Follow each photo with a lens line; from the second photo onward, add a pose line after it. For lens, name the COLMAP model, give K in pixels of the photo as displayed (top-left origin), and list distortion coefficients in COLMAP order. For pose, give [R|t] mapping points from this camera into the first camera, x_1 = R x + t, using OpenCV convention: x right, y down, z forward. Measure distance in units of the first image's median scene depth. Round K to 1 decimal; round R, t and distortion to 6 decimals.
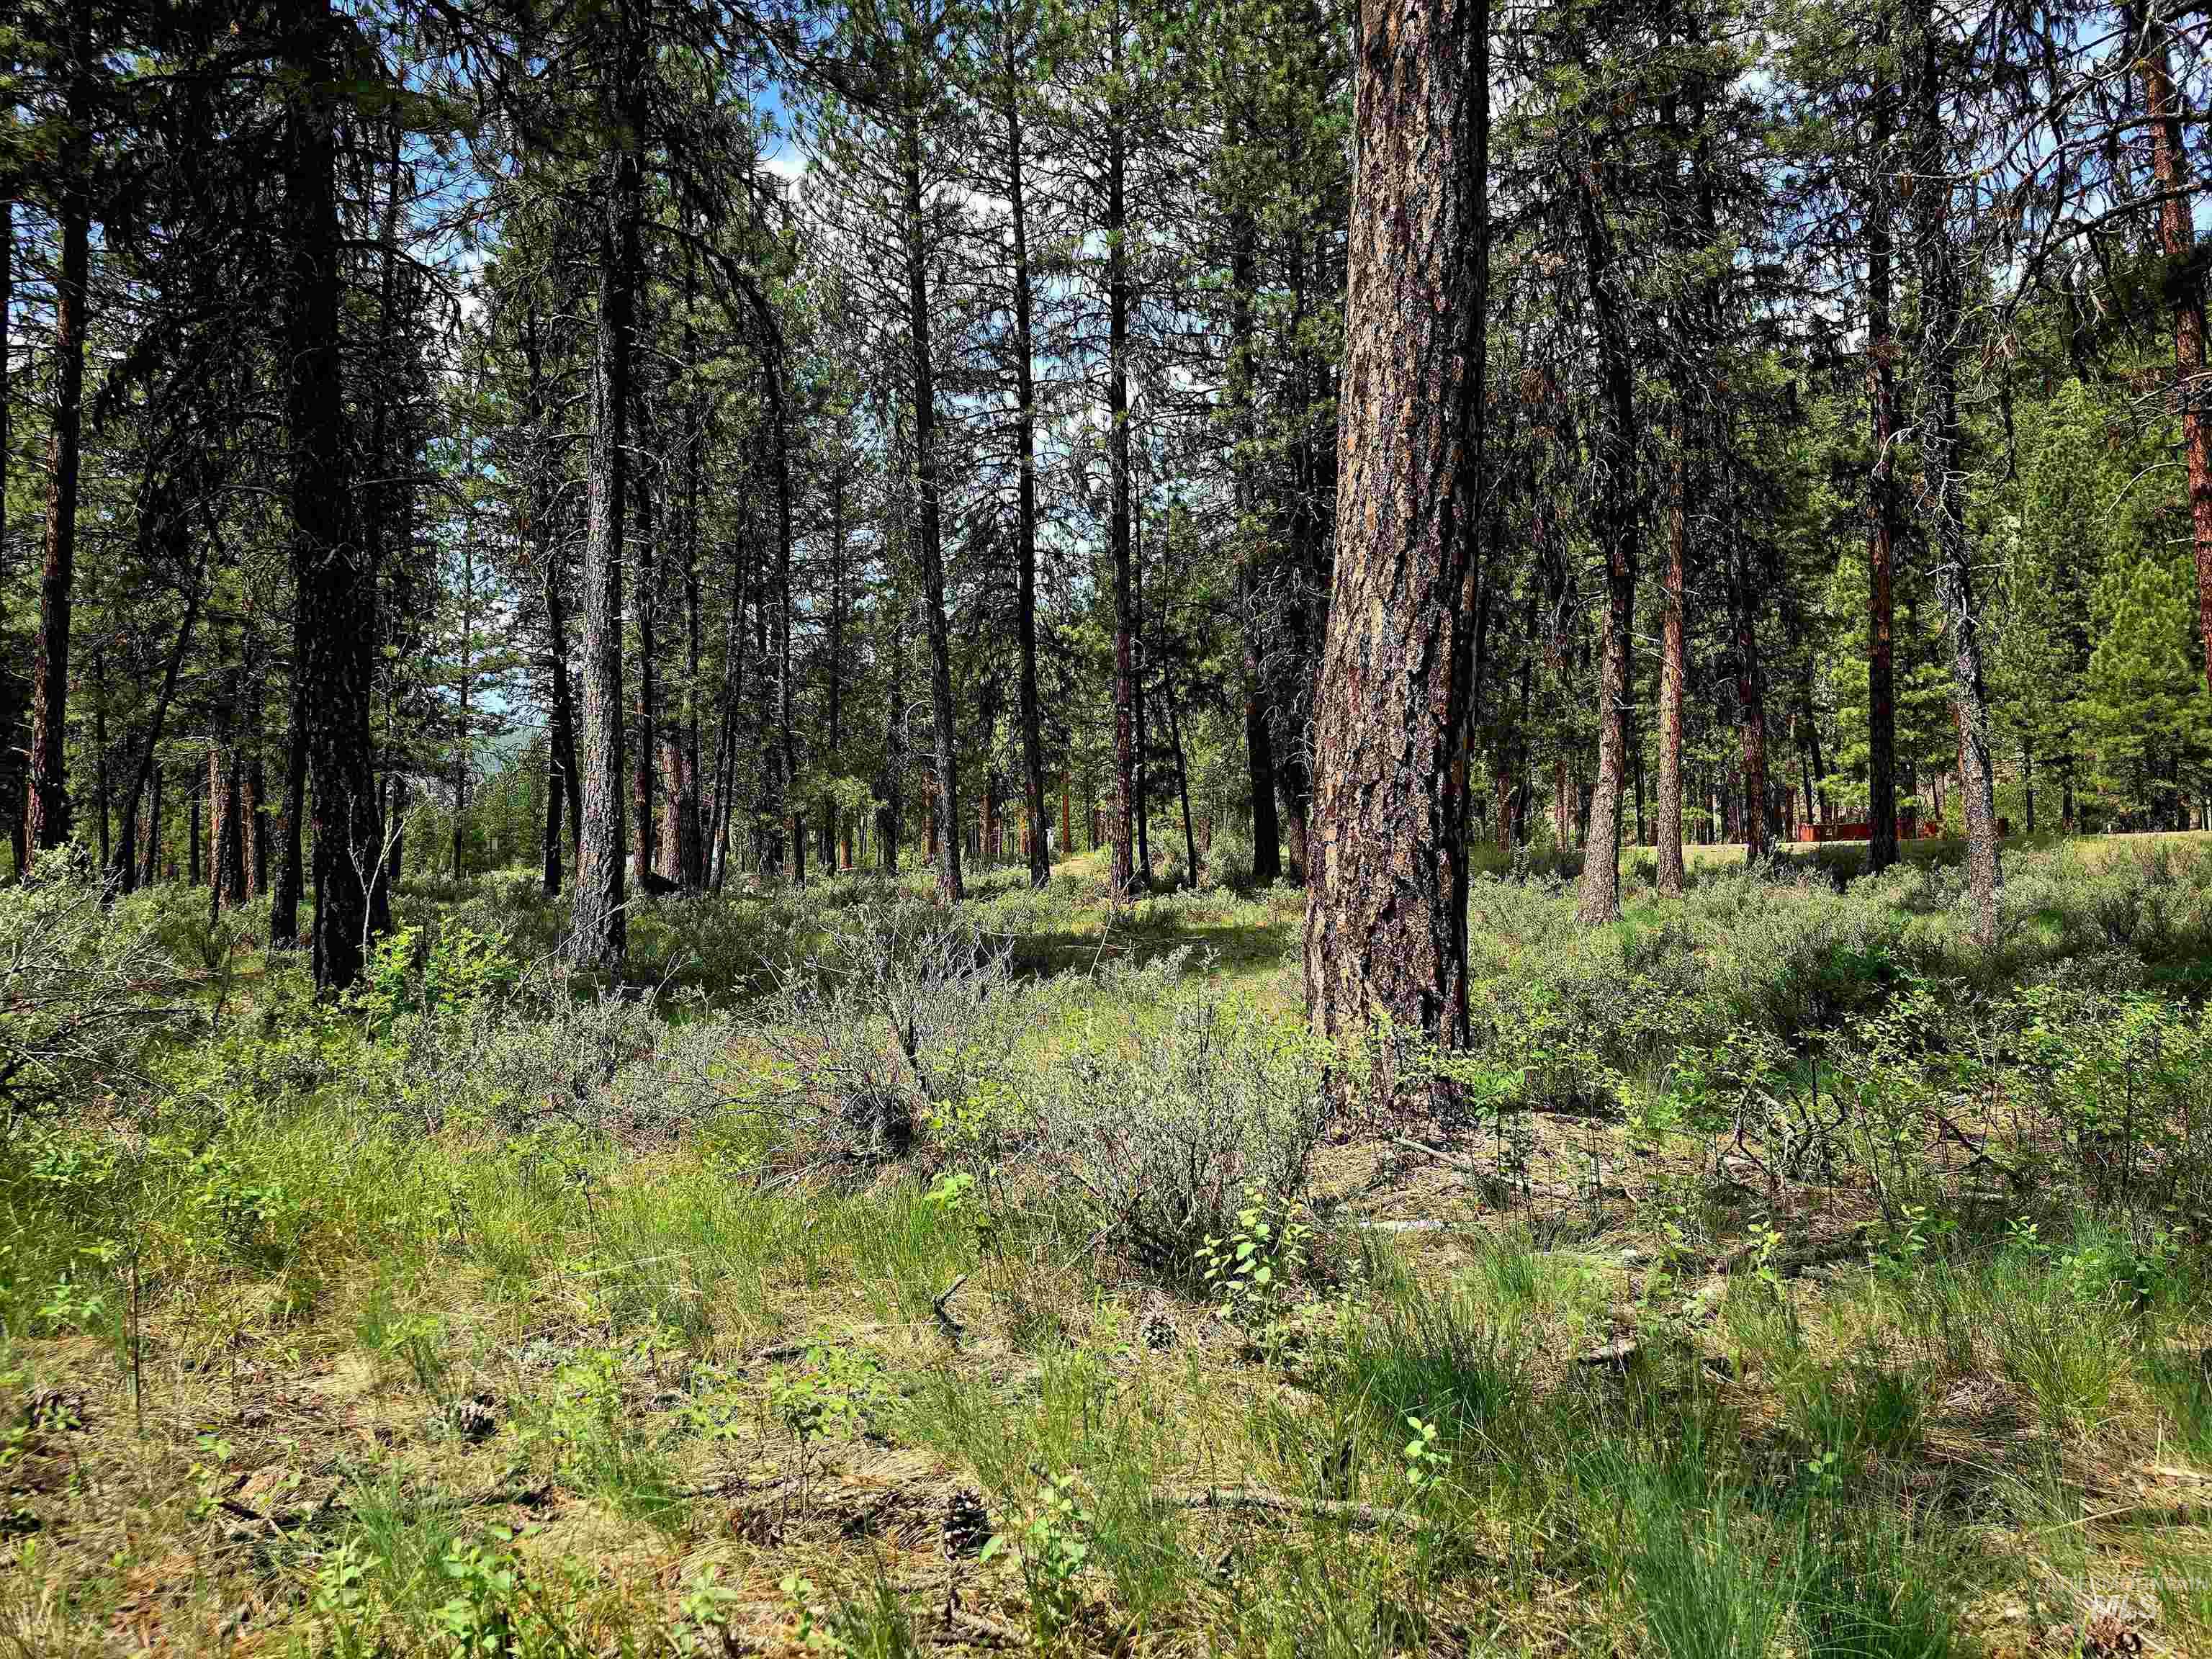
lens RADIAL K [[1567.0, 0, 1106.0], [0, 1567.0, 829.5], [0, 0, 1]] dist [0.040697, -0.003128]
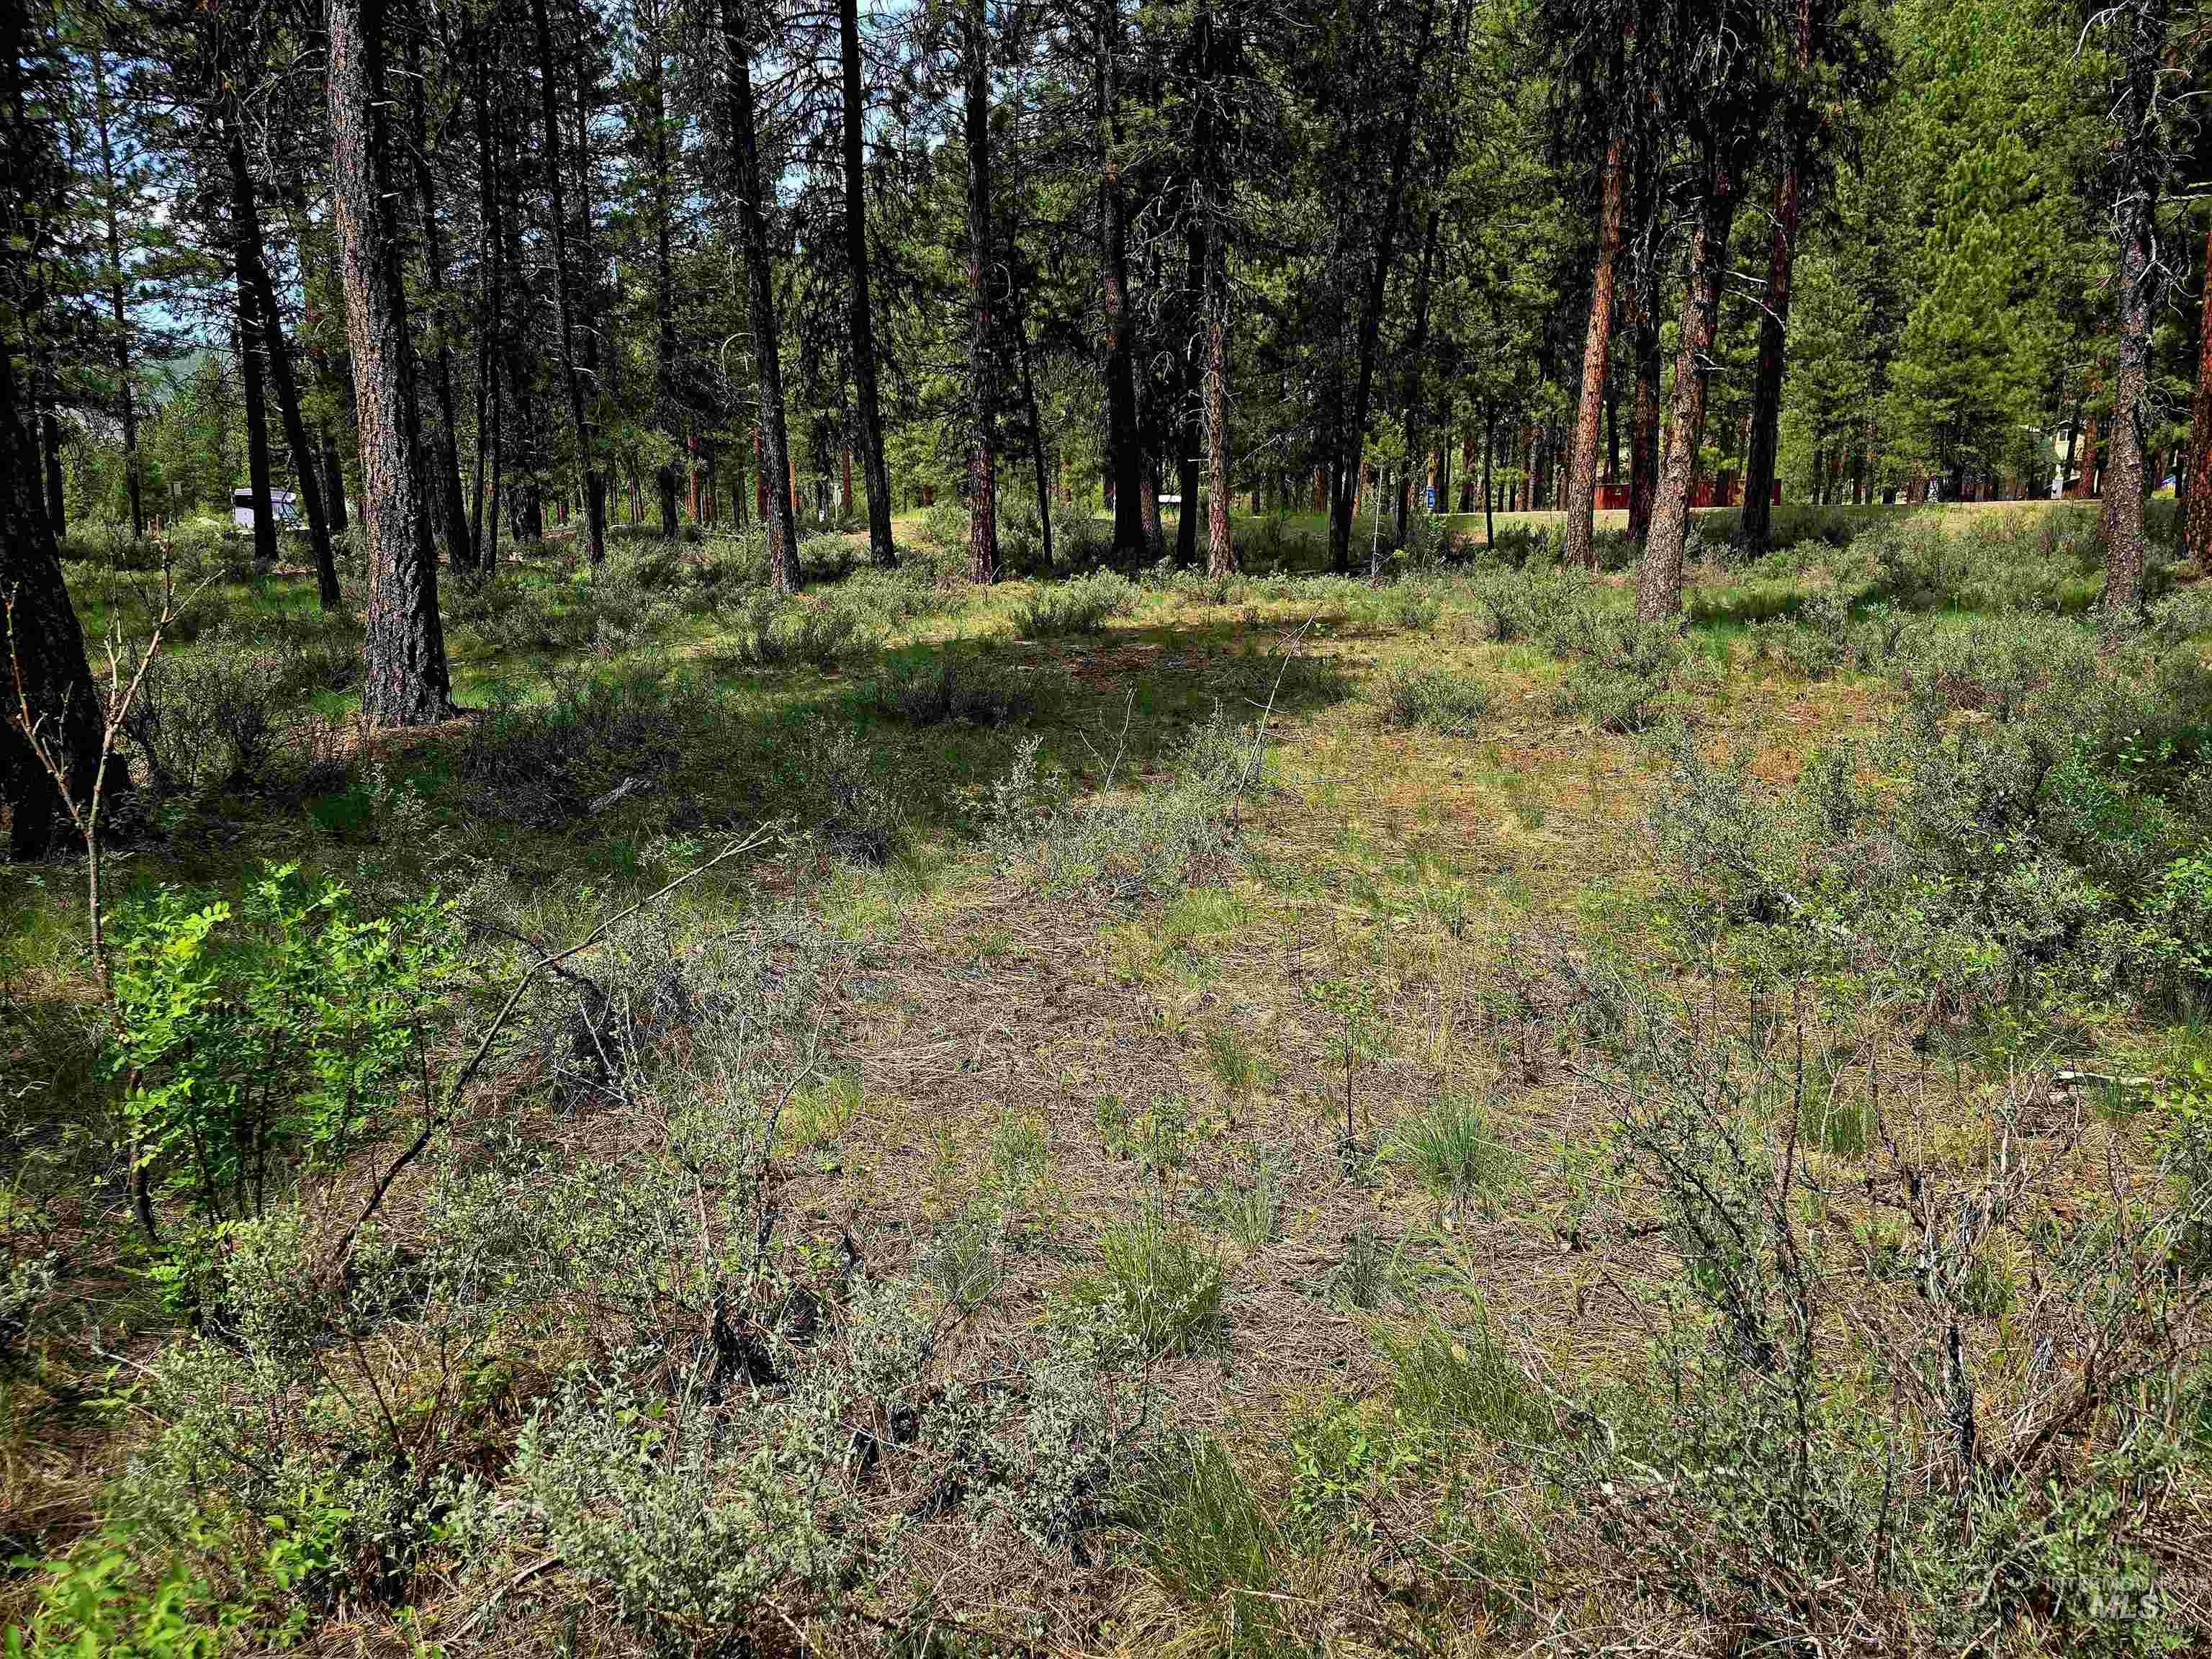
lens RADIAL K [[1516.3, 0, 1106.0], [0, 1516.3, 829.5], [0, 0, 1]] dist [0.049217, -0.046053]
pose [[0.985868, -0.027754, 0.165206, -0.057291], [-0.010636, 0.973821, 0.227067, -0.010781], [-0.167183, -0.225615, 0.959764, 0.120569]]
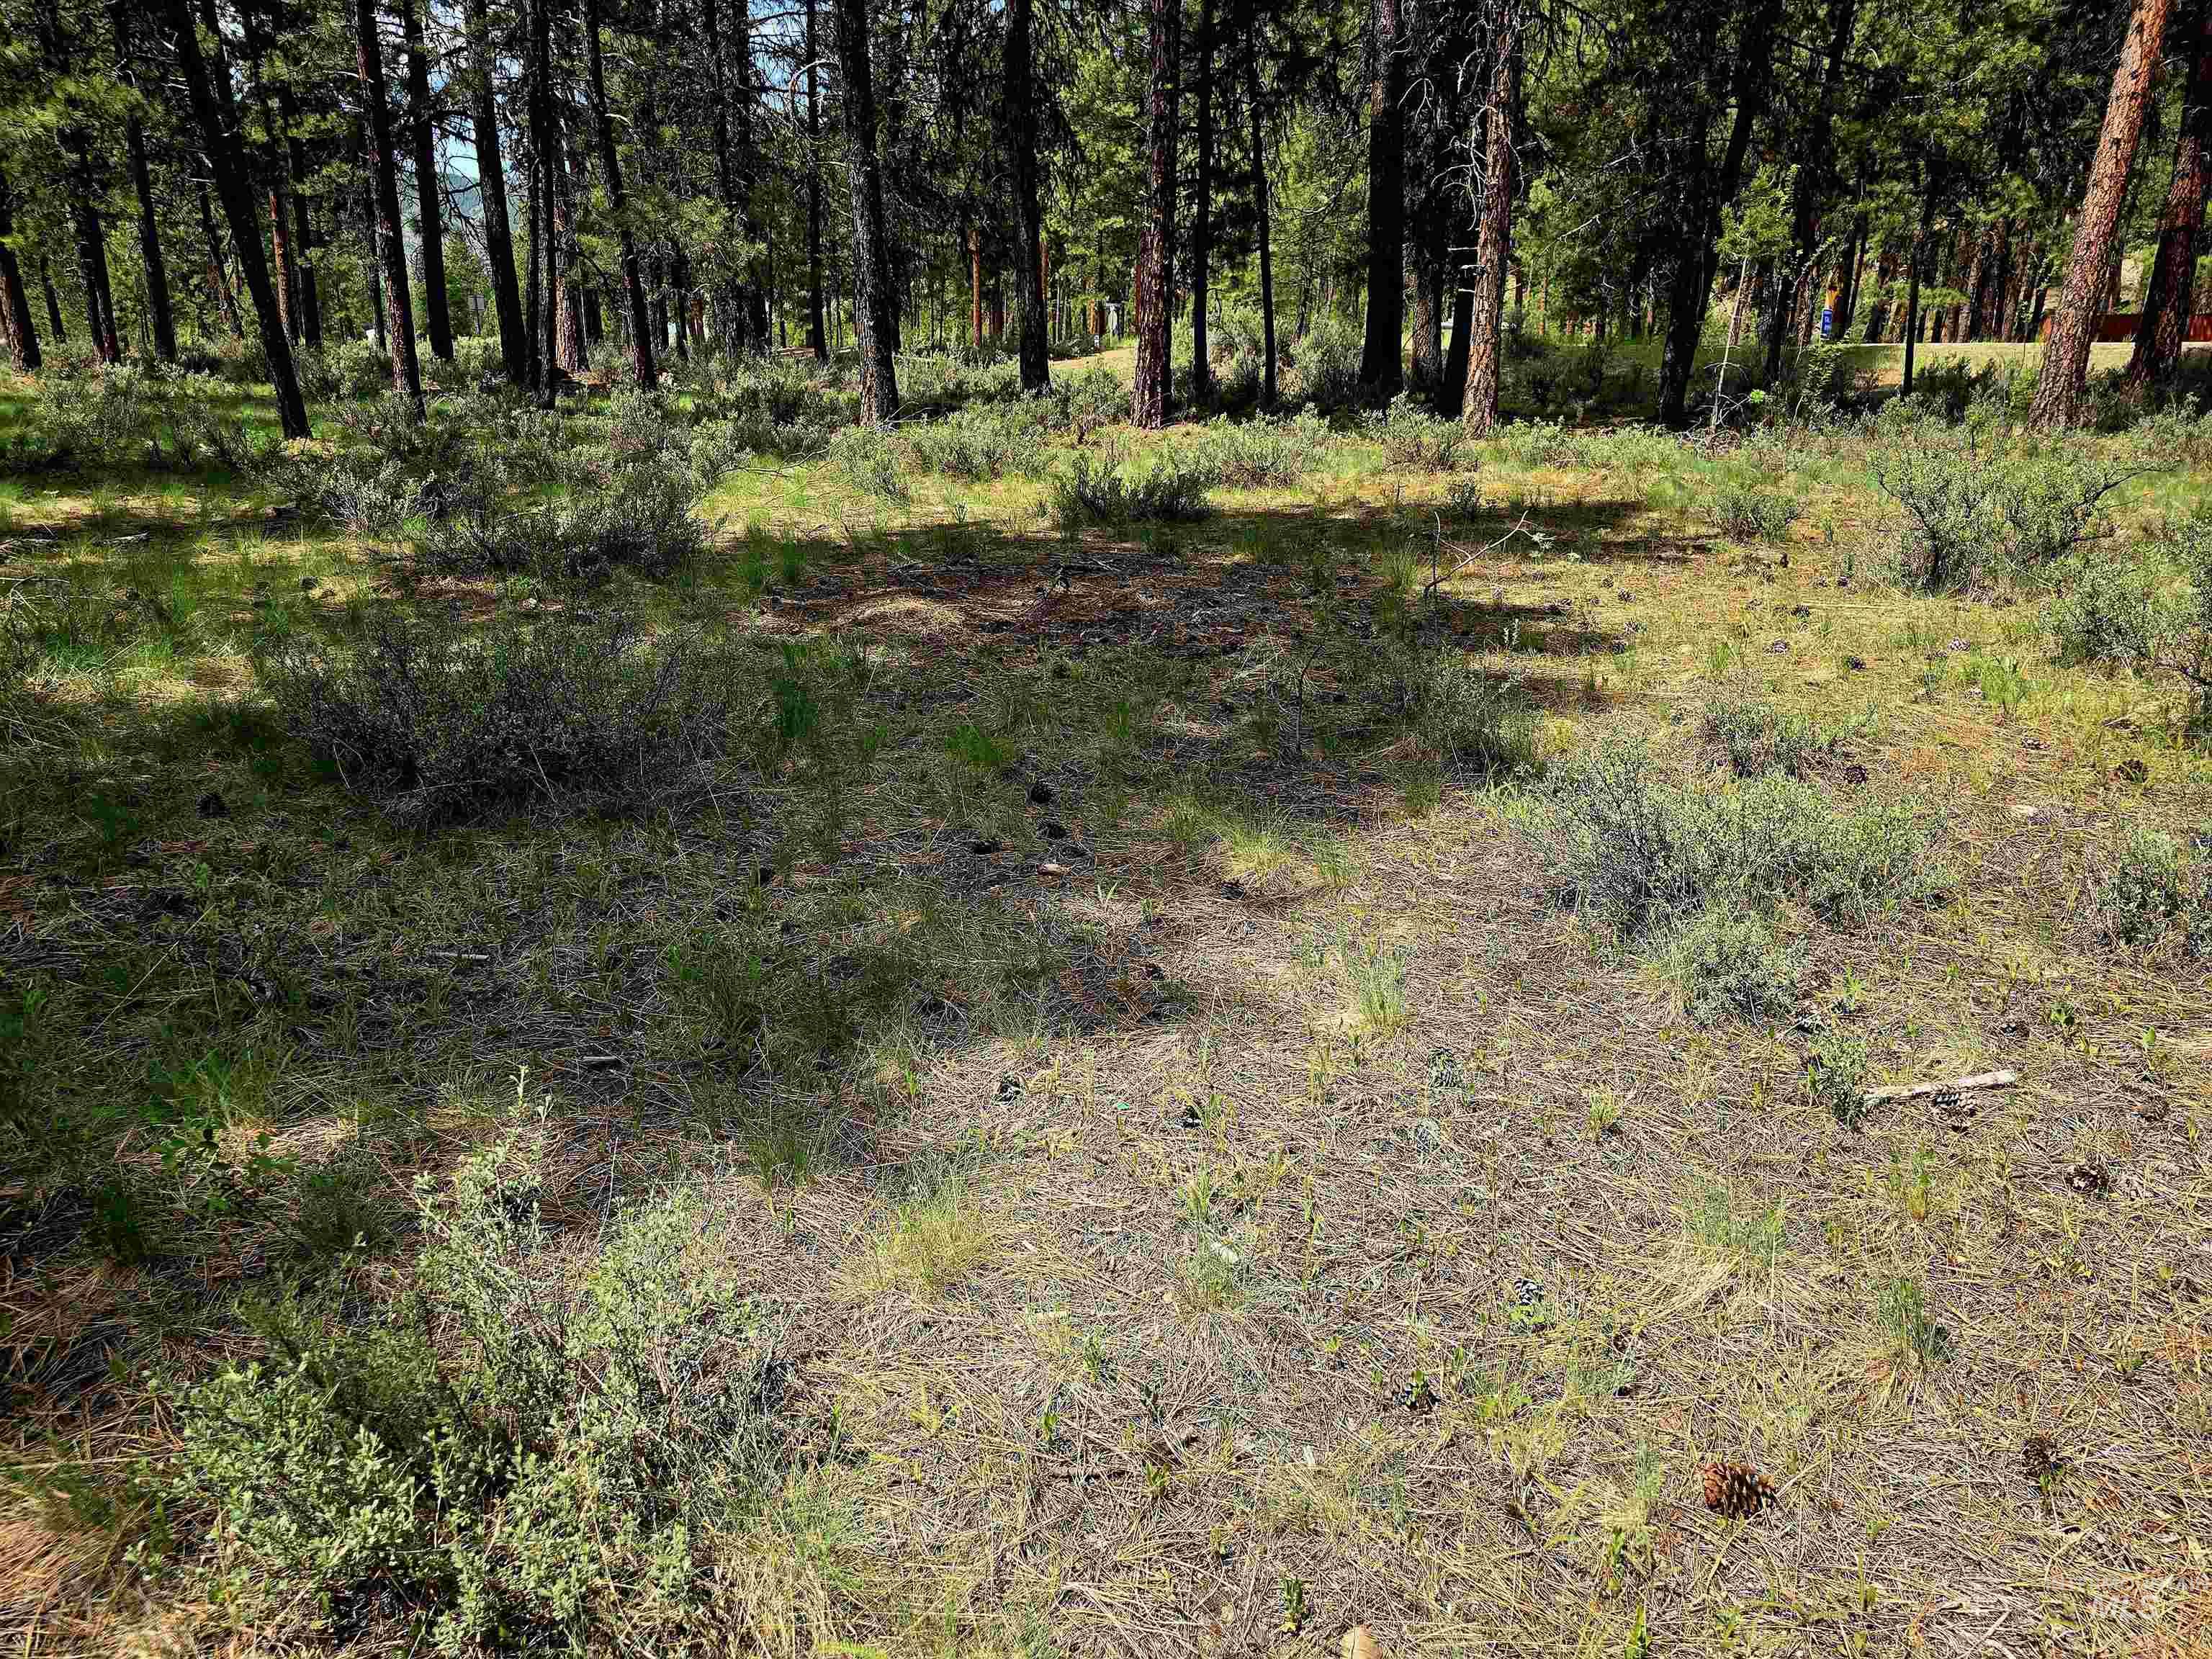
lens RADIAL K [[1425.7, 0, 1107.6], [0, 1425.7, 849.6], [0, 0, 1]] dist [-0.002399, -0.004137]
pose [[0.997250, 0.041816, -0.061193, 0.029641], [-0.017160, 0.933474, 0.358234, 0.000067], [0.072102, -0.356198, 0.931624, 0.332773]]
